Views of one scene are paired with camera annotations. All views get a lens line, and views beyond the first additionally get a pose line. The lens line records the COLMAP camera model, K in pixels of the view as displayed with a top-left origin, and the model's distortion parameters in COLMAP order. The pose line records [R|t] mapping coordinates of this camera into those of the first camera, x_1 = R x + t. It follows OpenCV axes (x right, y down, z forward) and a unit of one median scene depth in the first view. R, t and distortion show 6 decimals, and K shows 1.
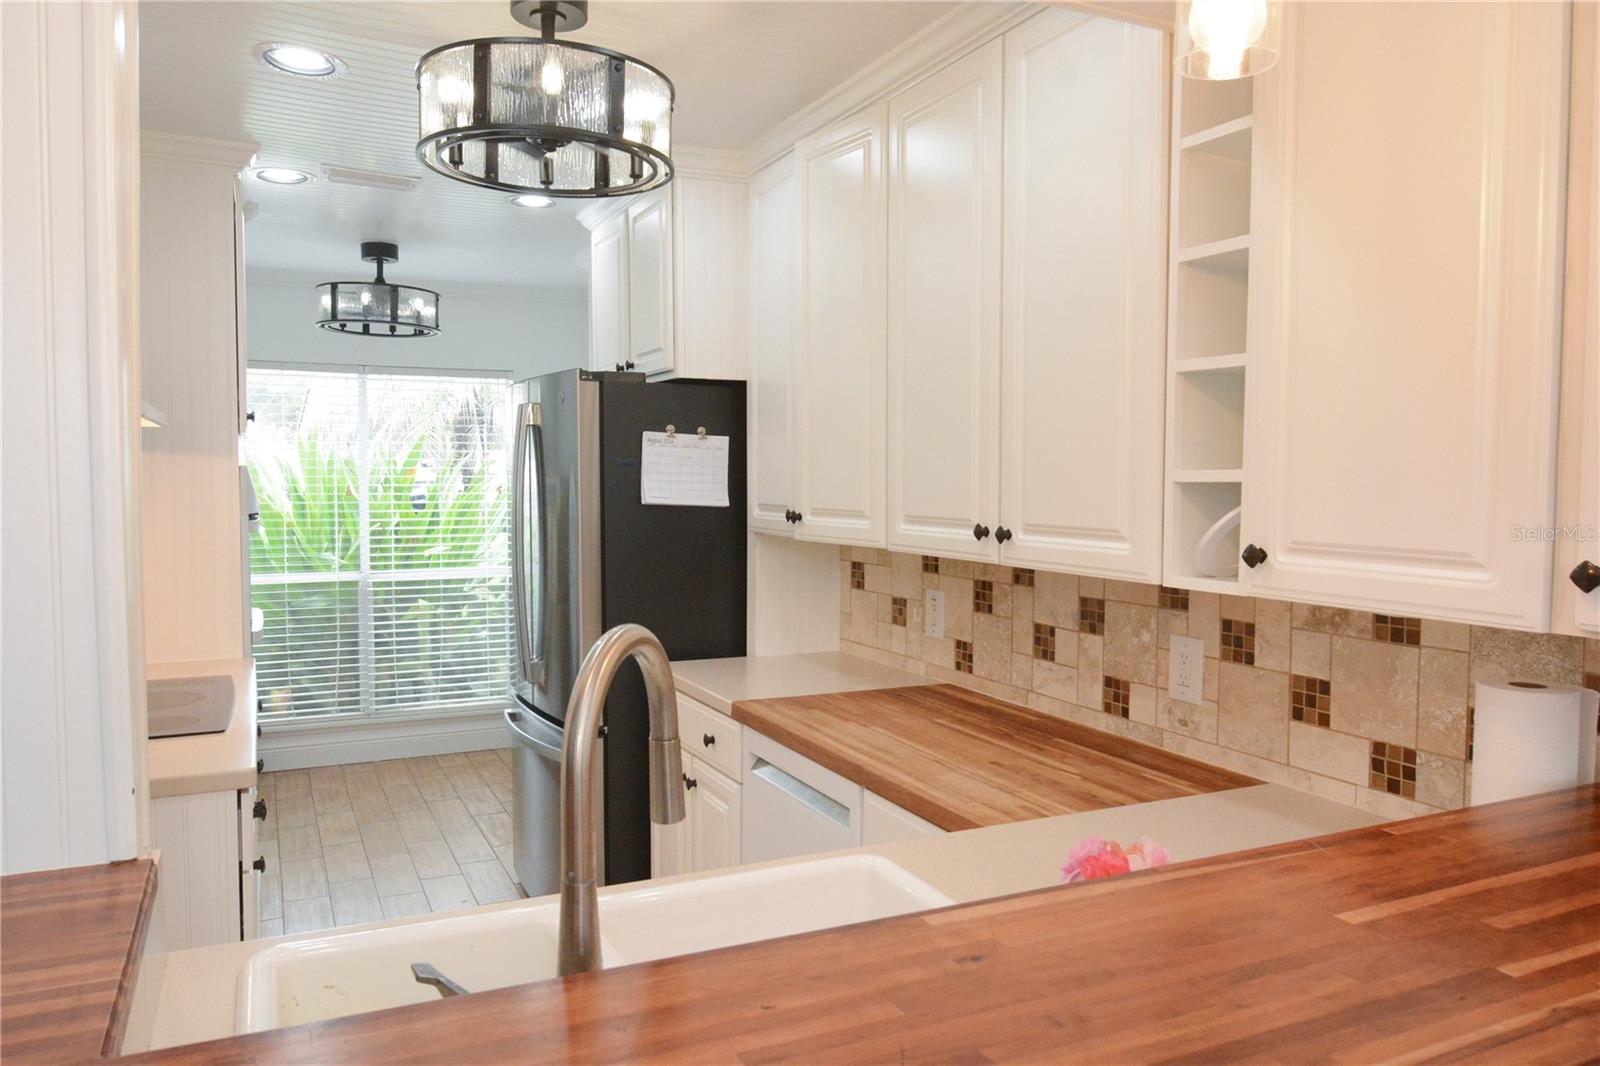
lens RADIAL K [[1129.2, 0, 800.0], [0, 1129.2, 533.0], [0, 0, 1]] dist [-0.006245, -0.003320]
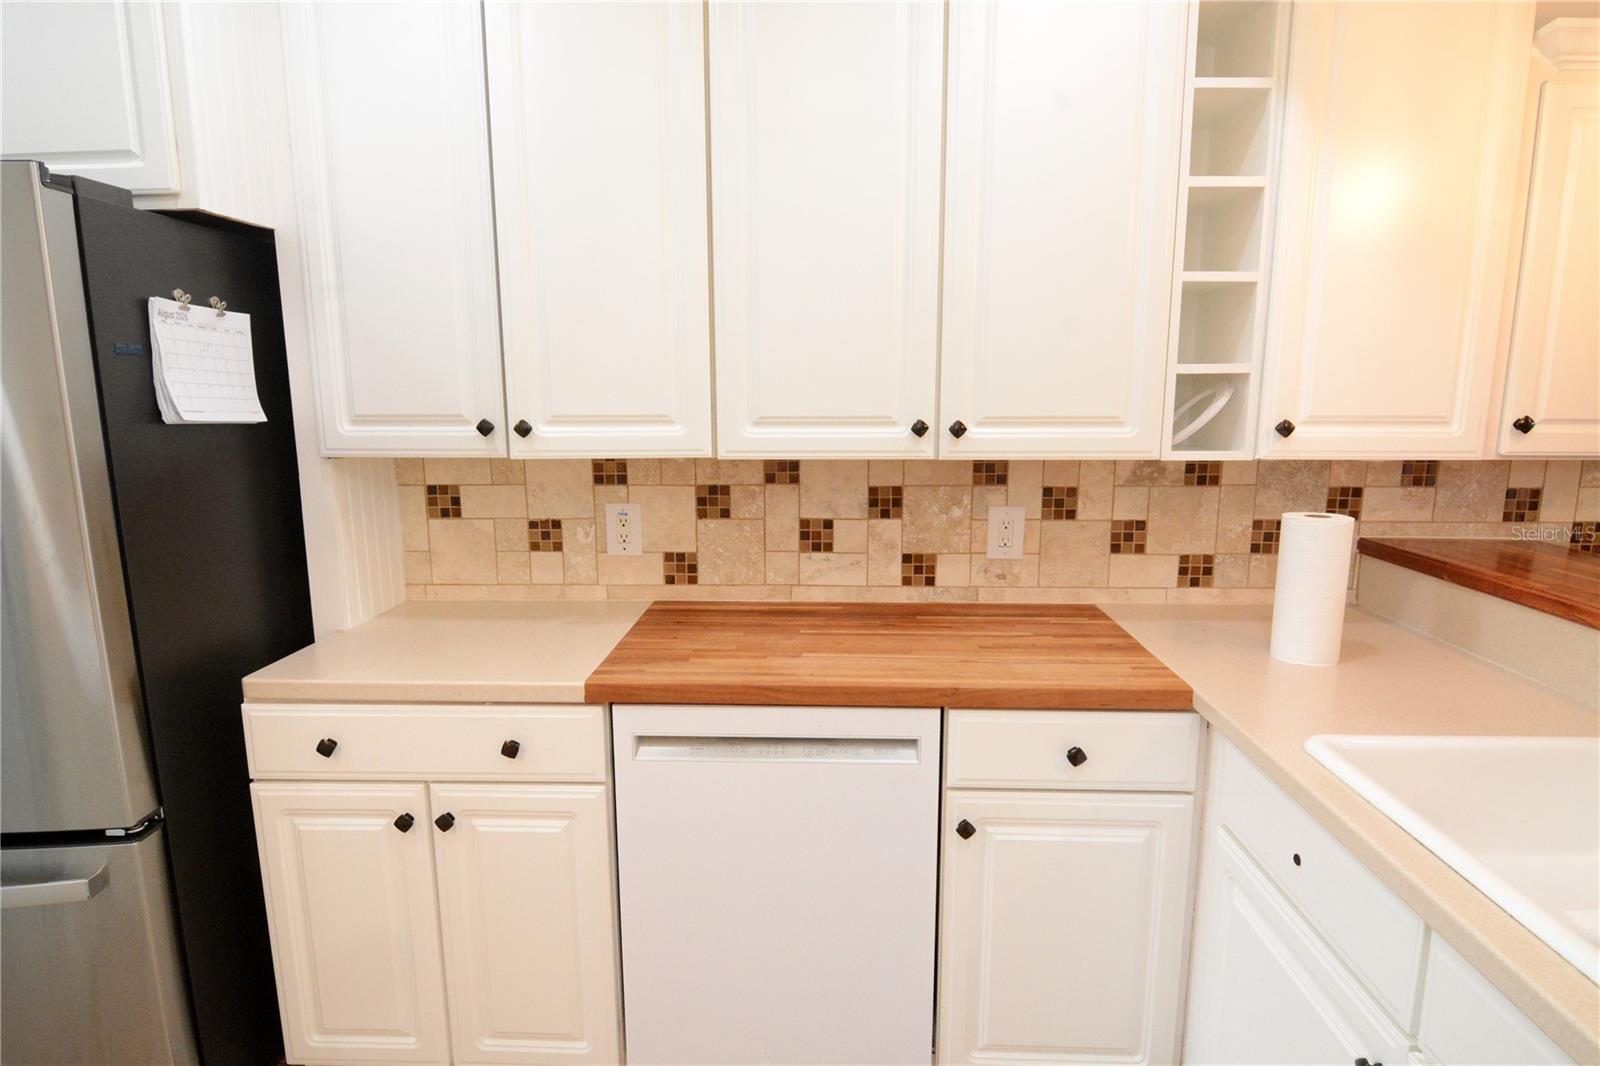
lens RADIAL K [[884.2, 0, 805.6], [0, 884.2, 538.4], [0, 0, 1]] dist [-0.011406, -0.002137]
pose [[0.465365, -0.156860, 0.871108, -0.481767], [0.051068, 0.987290, 0.150499, -0.022810], [-0.883644, -0.025552, 0.467461, 0.608809]]
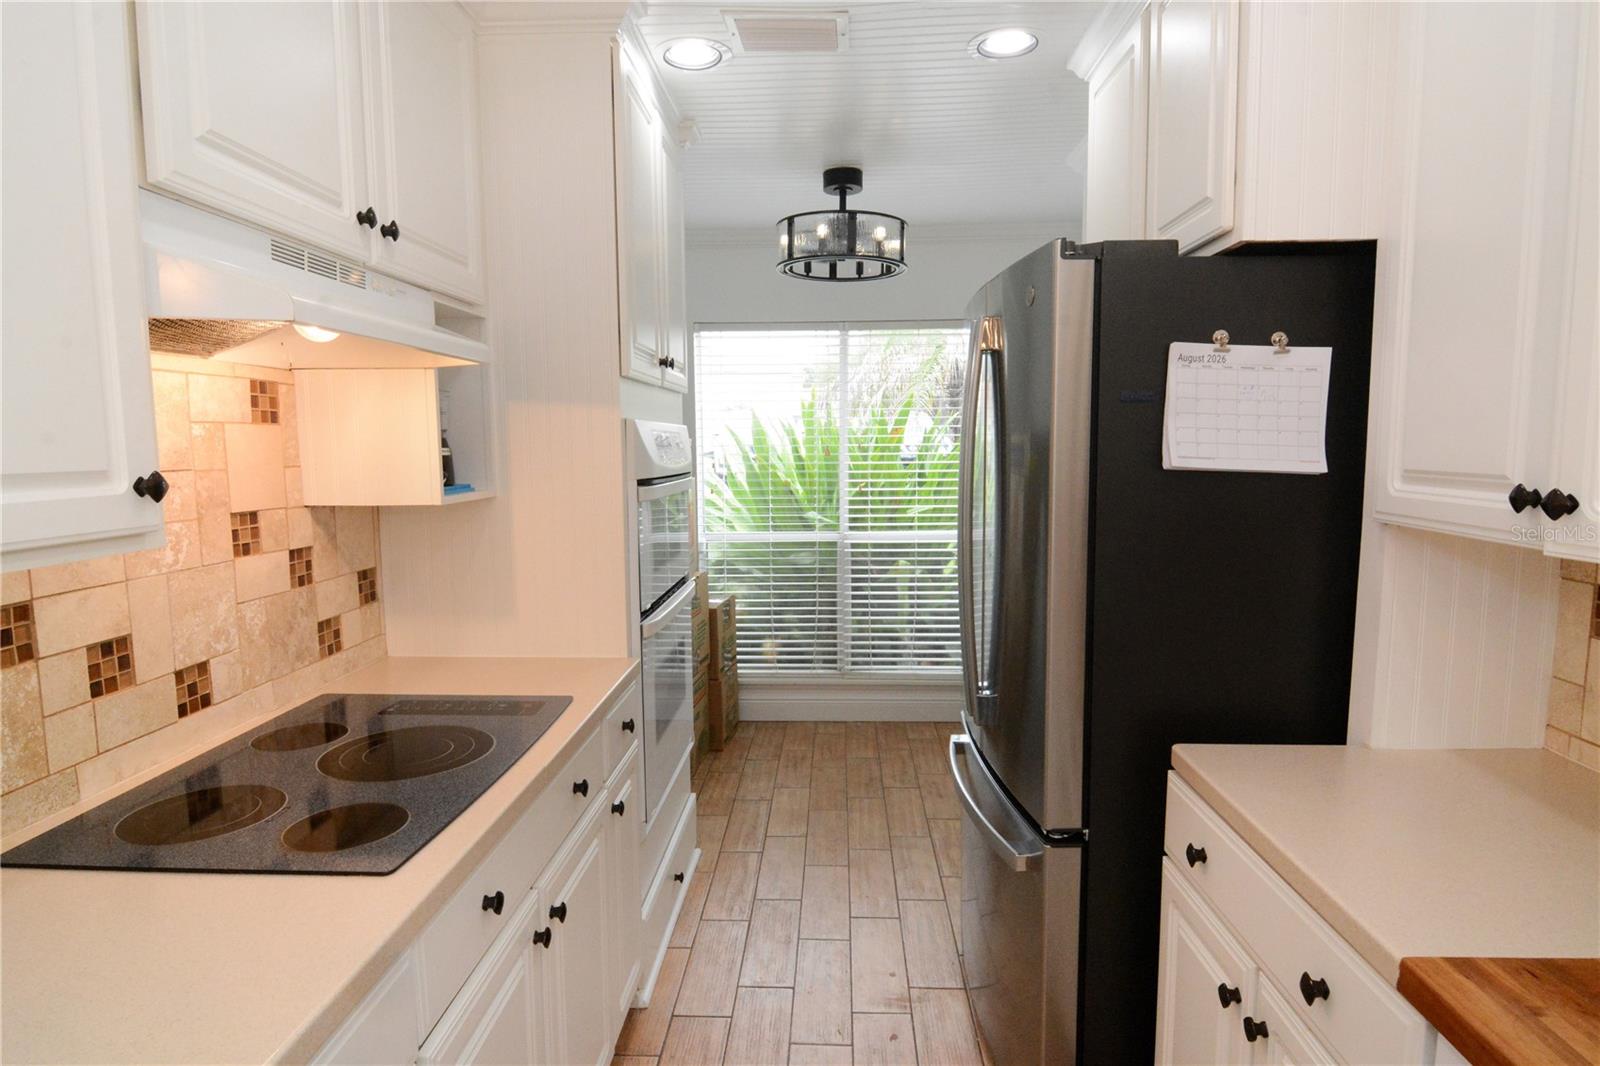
lens RADIAL K [[884.2, 0, 805.6], [0, 884.2, 538.4], [0, 0, 1]] dist [-0.011406, -0.002137]
pose [[0.884387, 0.043412, -0.464732, -0.111146], [-0.016441, 0.997945, 0.061934, -0.018292], [0.466465, -0.047133, 0.883283, 0.628784]]
